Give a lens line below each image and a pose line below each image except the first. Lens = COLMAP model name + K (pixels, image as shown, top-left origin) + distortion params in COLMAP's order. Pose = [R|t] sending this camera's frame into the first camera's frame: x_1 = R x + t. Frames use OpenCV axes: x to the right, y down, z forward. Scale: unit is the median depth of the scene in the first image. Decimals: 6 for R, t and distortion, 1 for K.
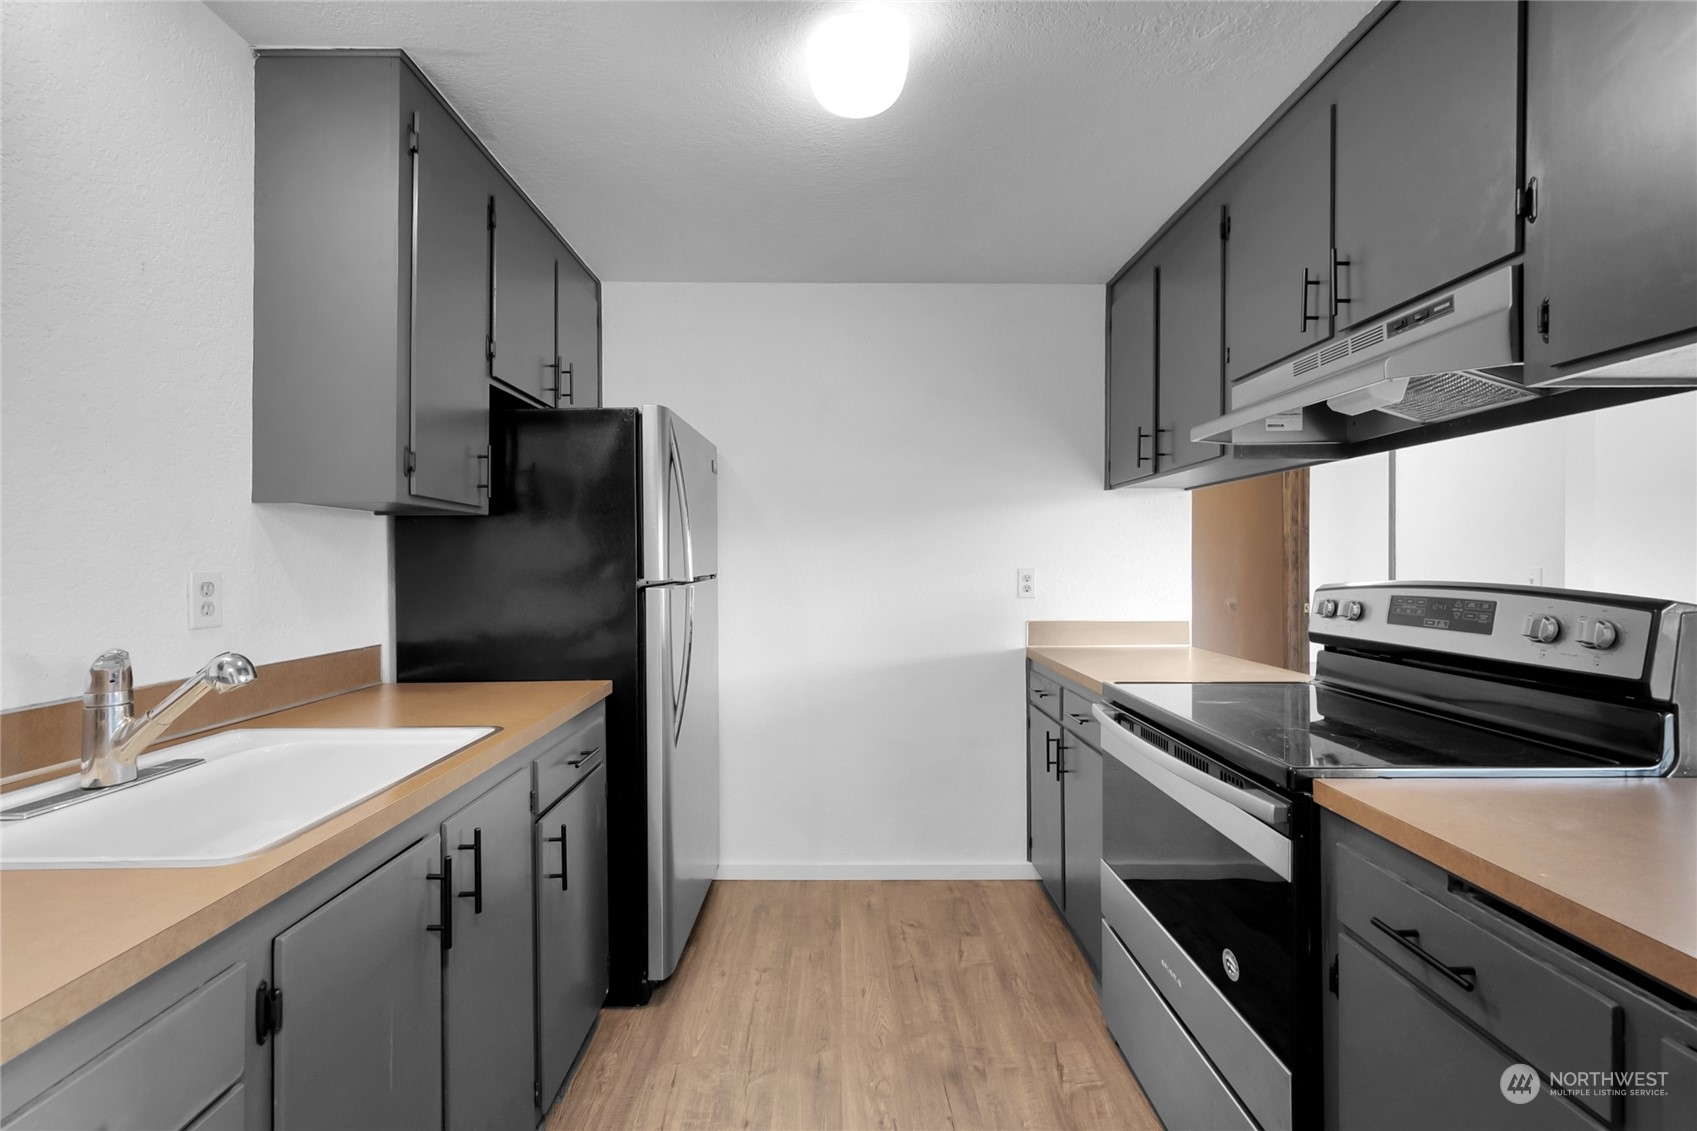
lens RADIAL K [[666.3, 0, 840.7], [0, 666.3, 564.7], [0, 0, 1]] dist [-0.001088, 0.000184]
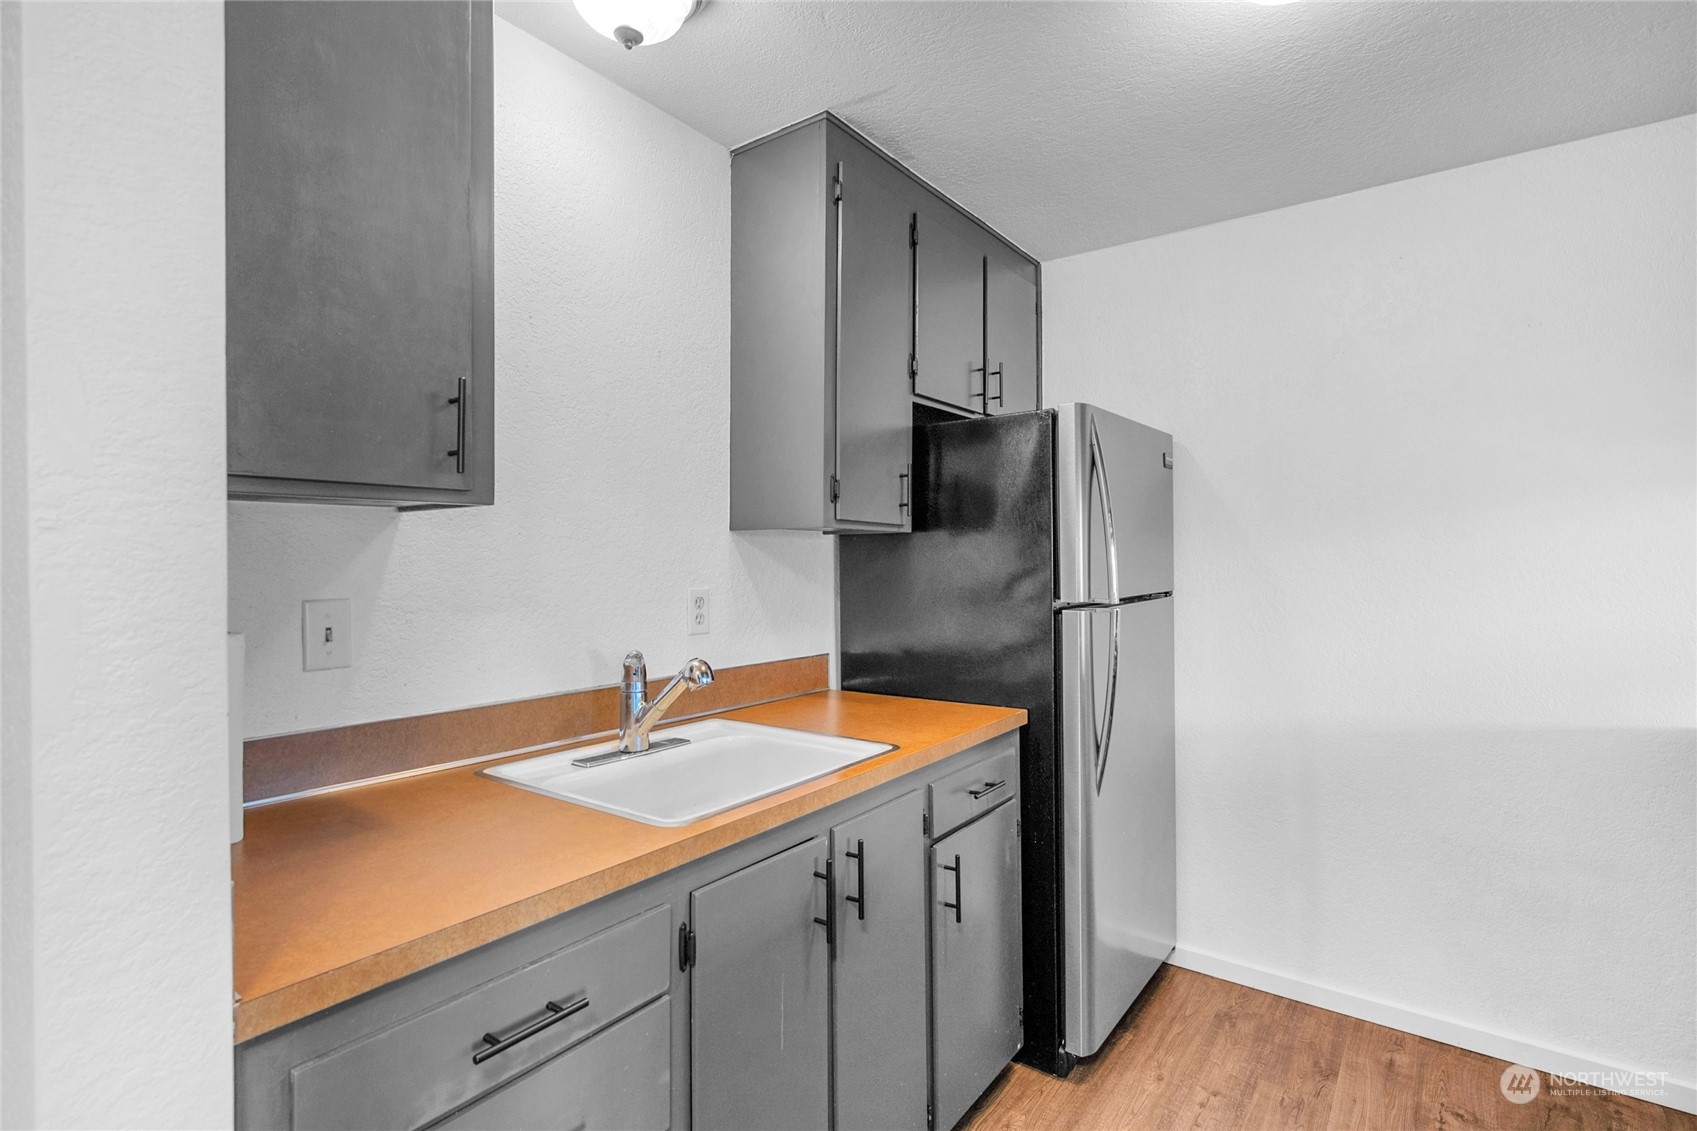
lens RADIAL K [[805.3, 0, 876.2], [0, 805.3, 568.5], [0, 0, 1]] dist [-0.001319, 0.000172]
pose [[0.807505, 0.007270, -0.589815, 0.143419], [-0.002468, 0.999957, 0.008946, -0.030299], [0.589855, -0.005769, 0.807489, -0.013122]]
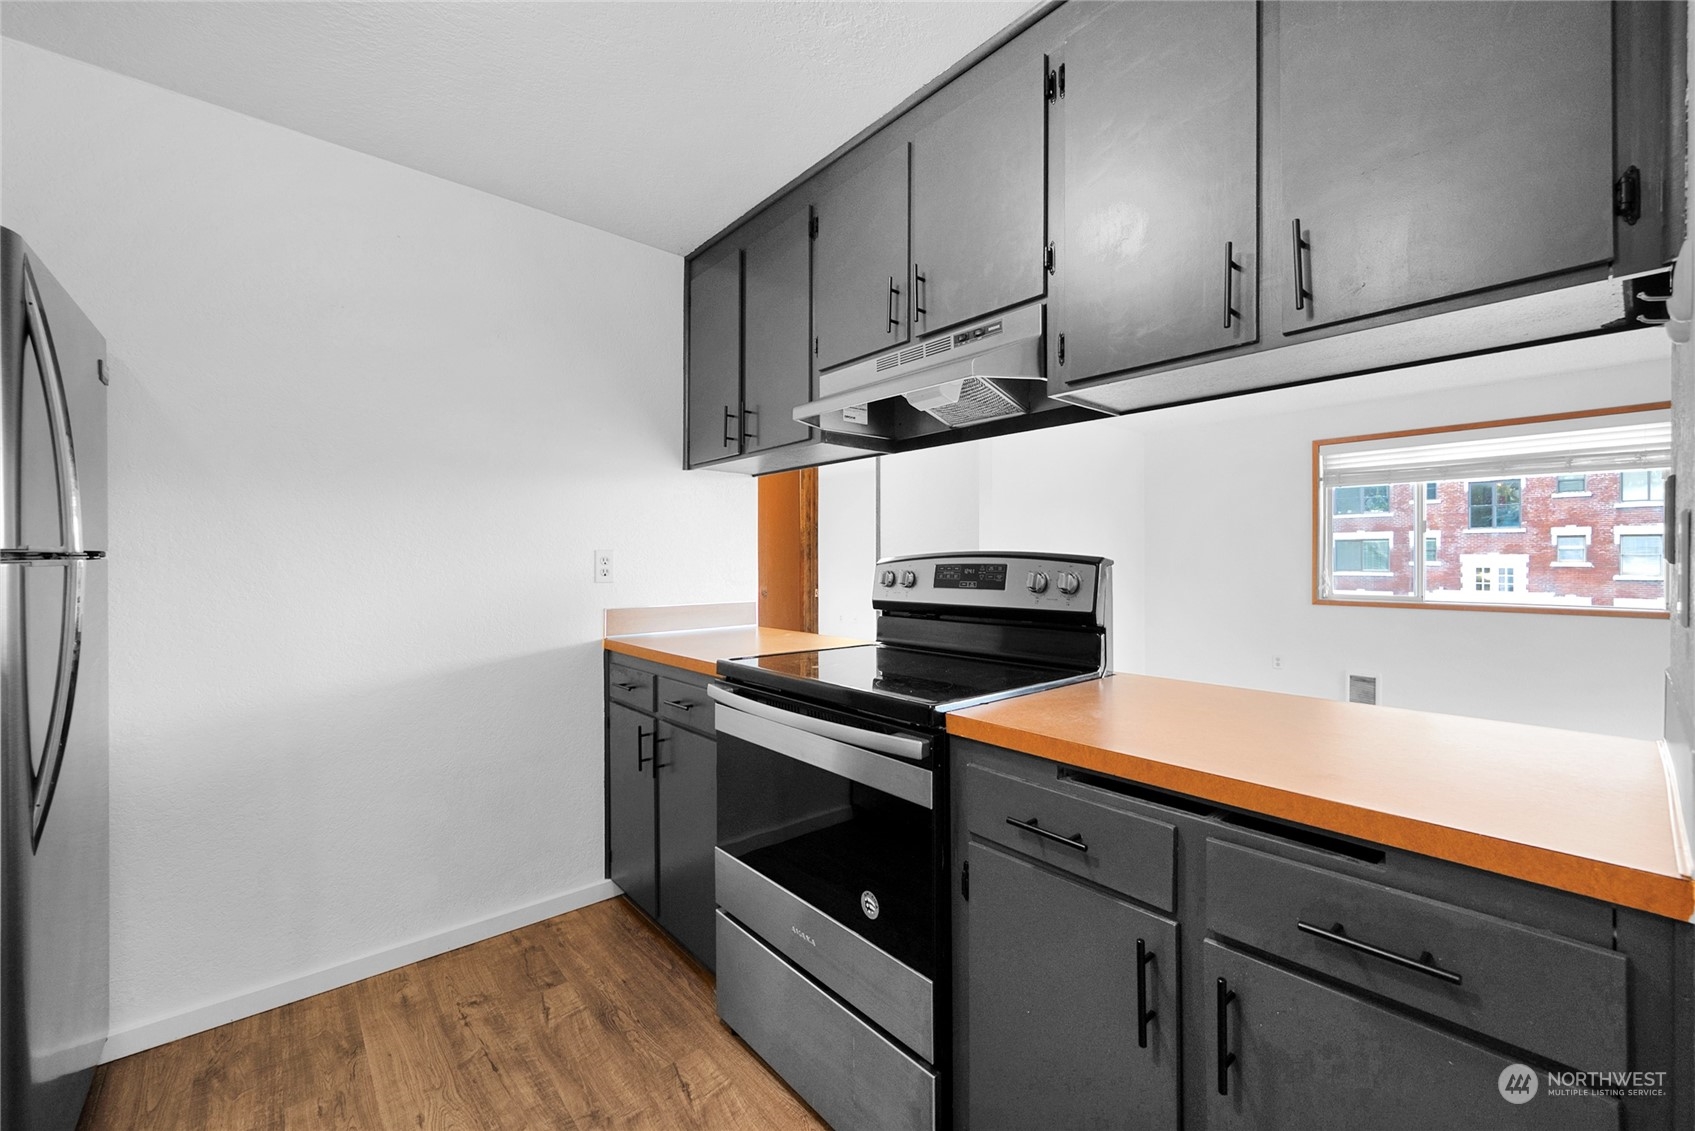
lens RADIAL K [[688.7, 0, 844.4], [0, 688.7, 561.3], [0, 0, 1]] dist [-0.001326, -0.000092]
pose [[0.760873, -0.002027, 0.648898, -0.113988], [0.007386, 0.999957, -0.005537, 0.042881], [-0.648859, 0.009006, 0.760856, 0.136065]]
